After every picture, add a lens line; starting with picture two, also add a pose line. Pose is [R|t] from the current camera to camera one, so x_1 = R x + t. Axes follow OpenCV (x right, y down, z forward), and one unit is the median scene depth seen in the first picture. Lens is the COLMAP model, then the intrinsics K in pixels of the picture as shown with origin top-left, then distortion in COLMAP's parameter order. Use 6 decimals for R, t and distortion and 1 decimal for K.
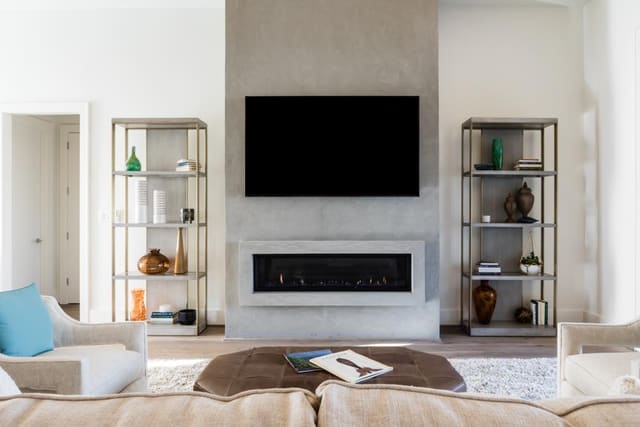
lens RADIAL K [[433.5, 0, 323.1], [0, 433.5, 210.8], [0, 0, 1]] dist [-0.003538, -0.000180]
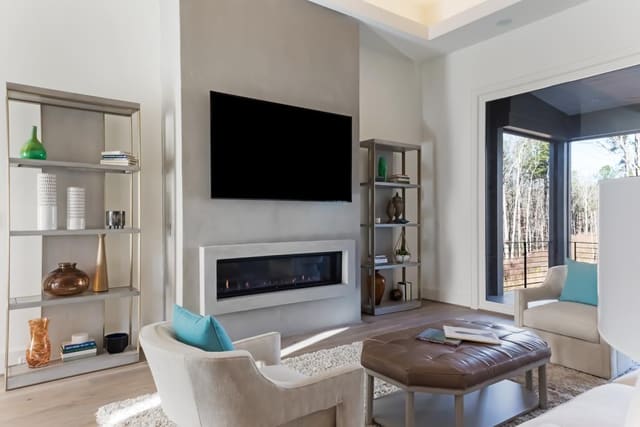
lens RADIAL K [[448.8, 0, 321.1], [0, 448.8, 215.2], [0, 0, 1]] dist [0.067834, -0.000022]
pose [[0.784977, 0.000016, 0.619525, -0.550967], [-0.000780, 0.999999, 0.000962, 0.002006], [-0.619524, -0.001239, 0.784976, 0.082354]]
